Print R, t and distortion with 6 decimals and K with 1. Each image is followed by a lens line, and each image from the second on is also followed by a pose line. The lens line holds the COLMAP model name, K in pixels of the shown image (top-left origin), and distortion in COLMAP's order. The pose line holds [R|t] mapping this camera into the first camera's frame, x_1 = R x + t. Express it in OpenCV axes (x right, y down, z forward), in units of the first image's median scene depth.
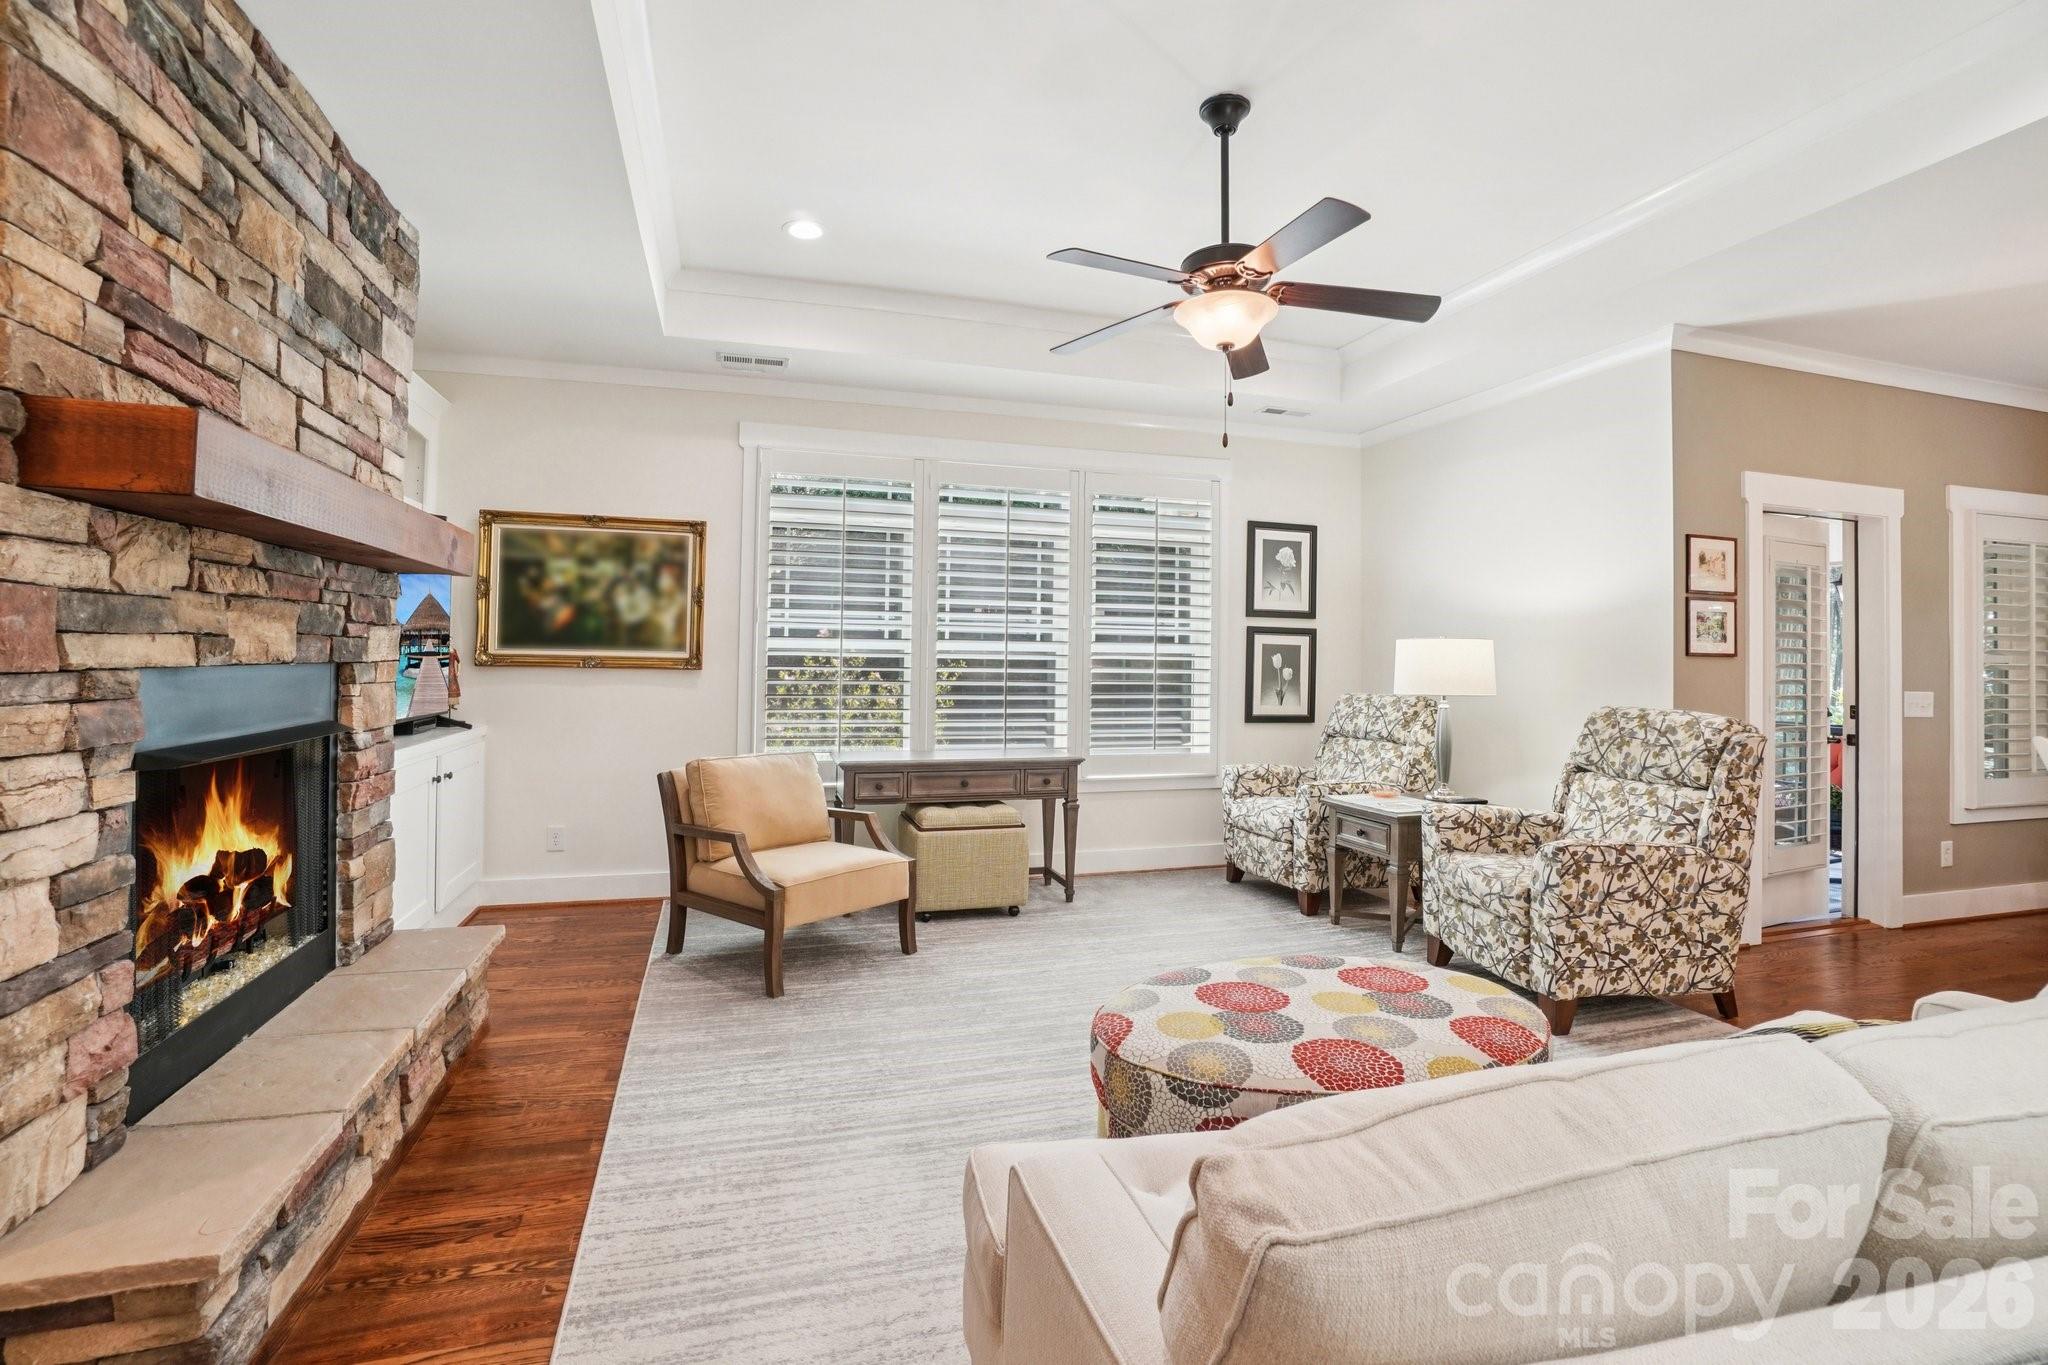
lens RADIAL K [[926.3, 0, 1019.5], [0, 926.3, 643.1], [0, 0, 1]] dist [-0.051822, 0.020344]
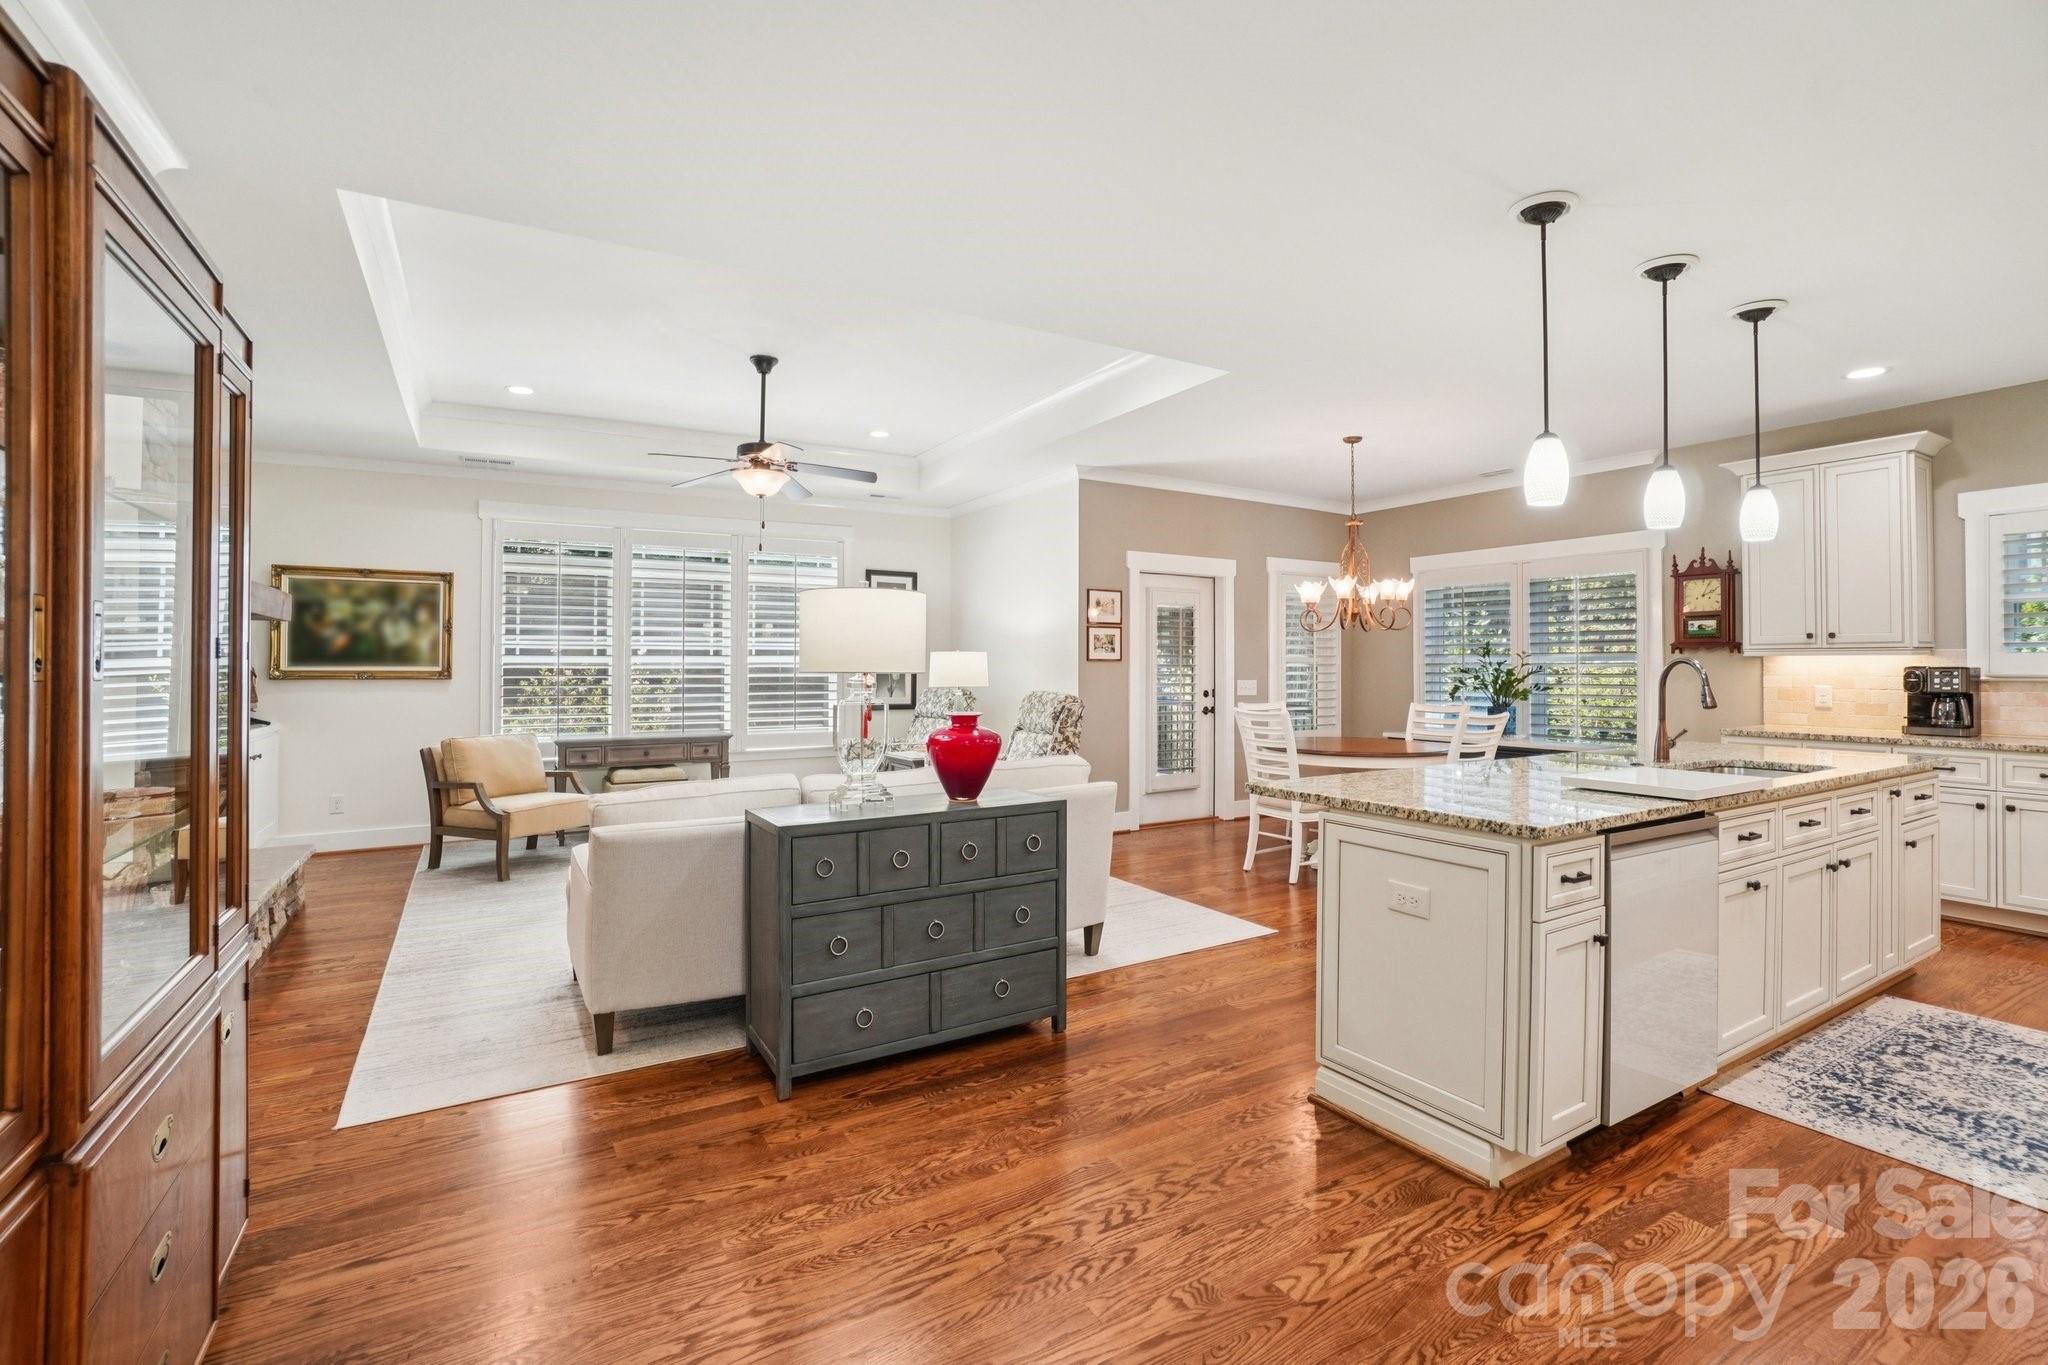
lens RADIAL K [[907.1, 0, 1018.3], [0, 907.1, 663.4], [0, 0, 1]] dist [-0.060569, 0.020429]
pose [[0.973172, -0.013458, 0.229687, 0.195031], [0.010187, 0.999829, 0.015422, -0.007592], [-0.229855, -0.012668, 0.973142, -0.543563]]
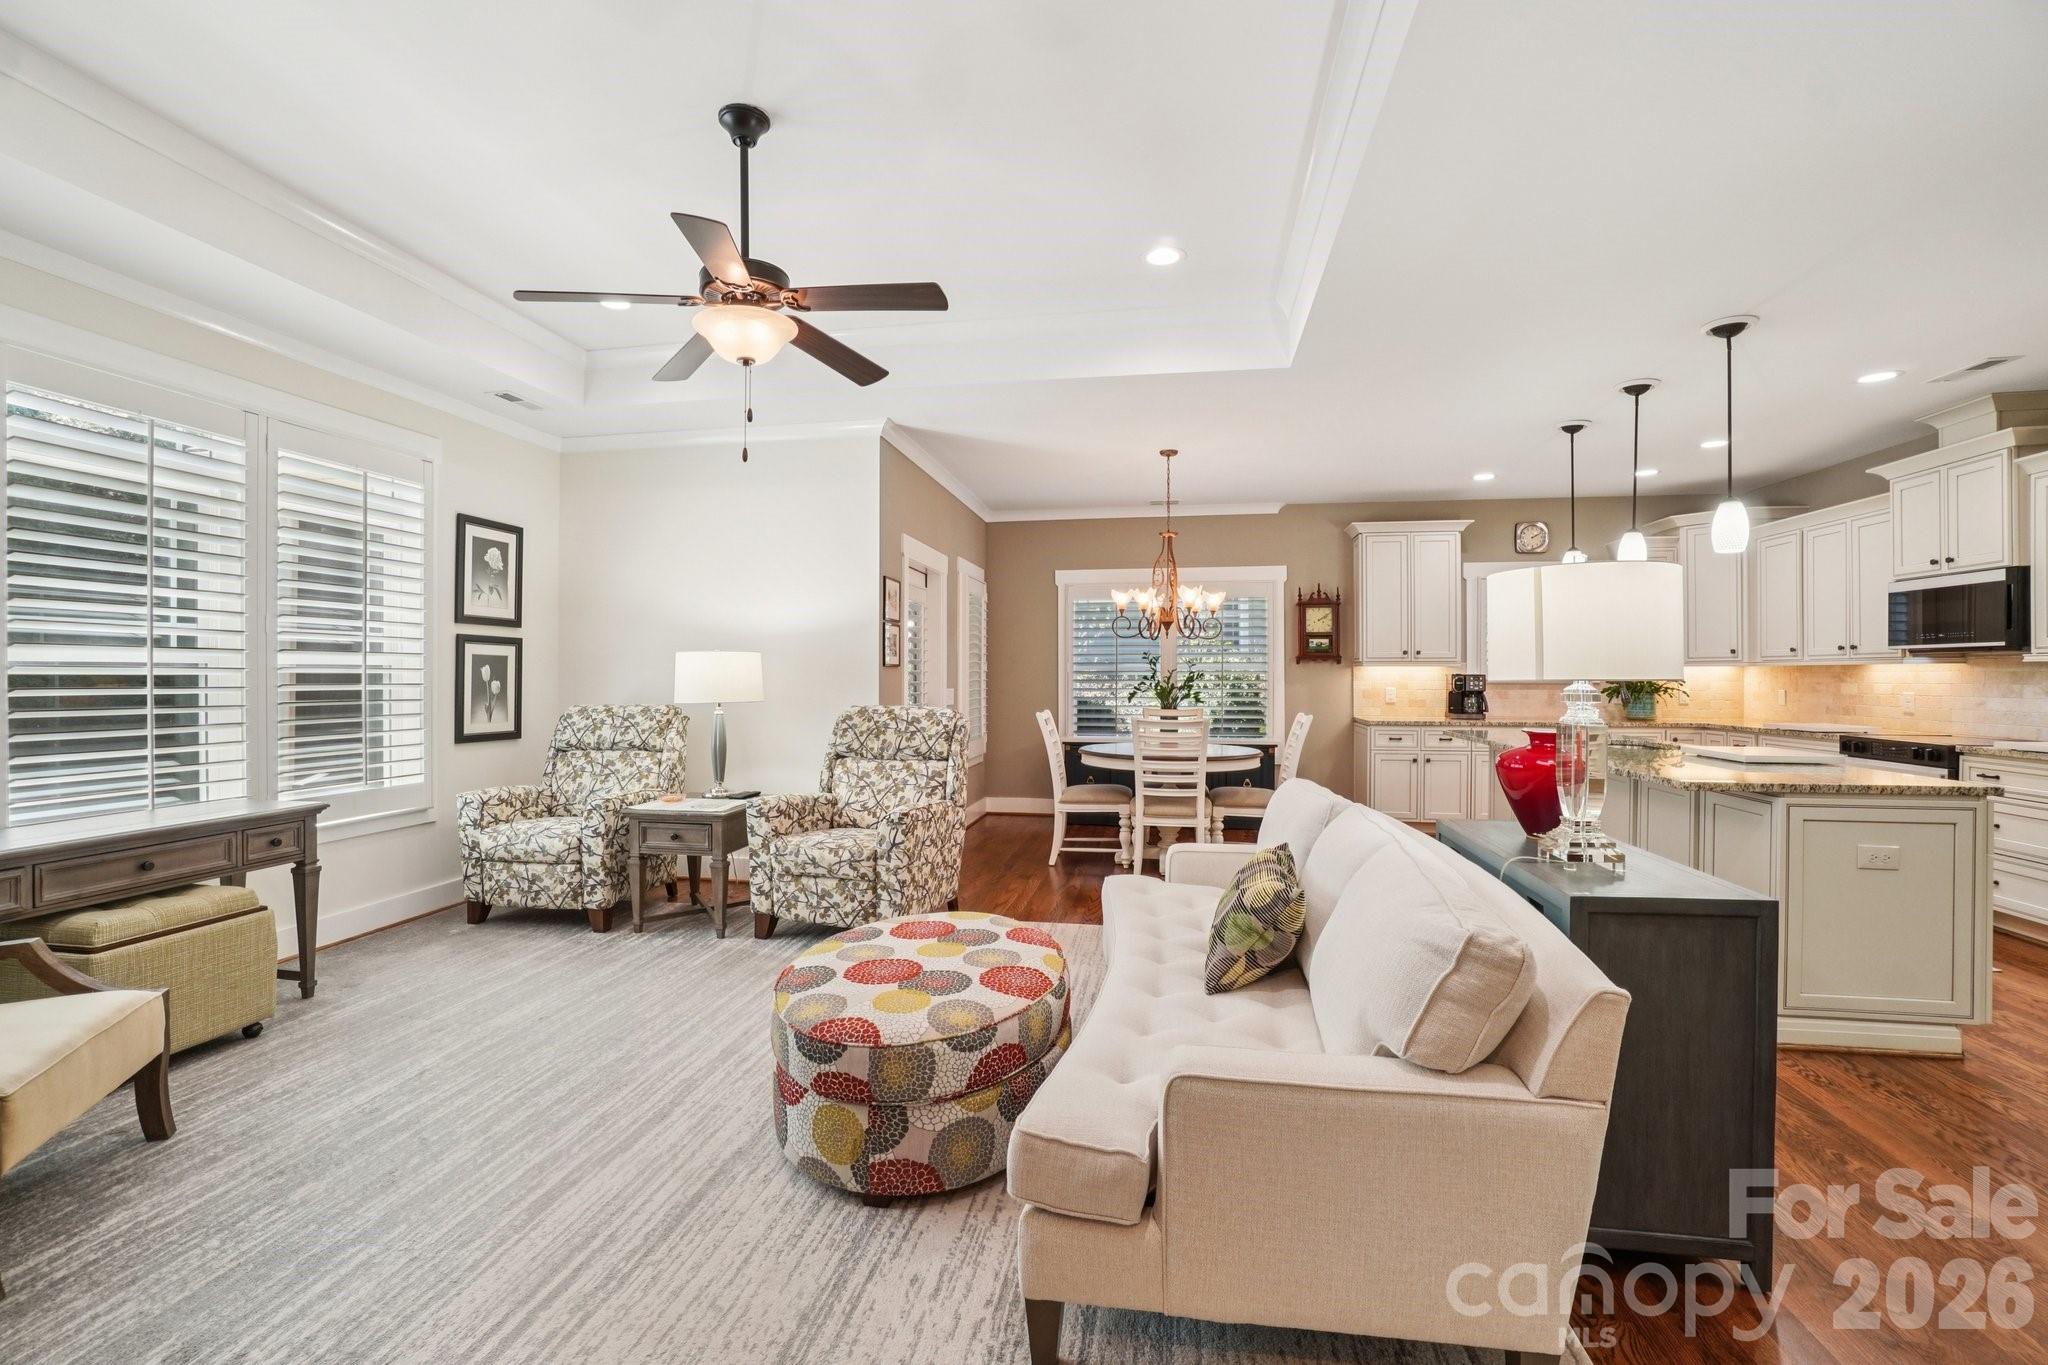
lens RADIAL K [[910.0, 0, 1017.7], [0, 910.0, 675.3], [0, 0, 1]] dist [-0.052627, 0.016406]
pose [[0.463674, -0.014370, 0.885889, -0.327128], [-0.009196, 0.999737, 0.021030, -0.002011], [-0.885958, -0.017897, 0.463420, 0.169584]]
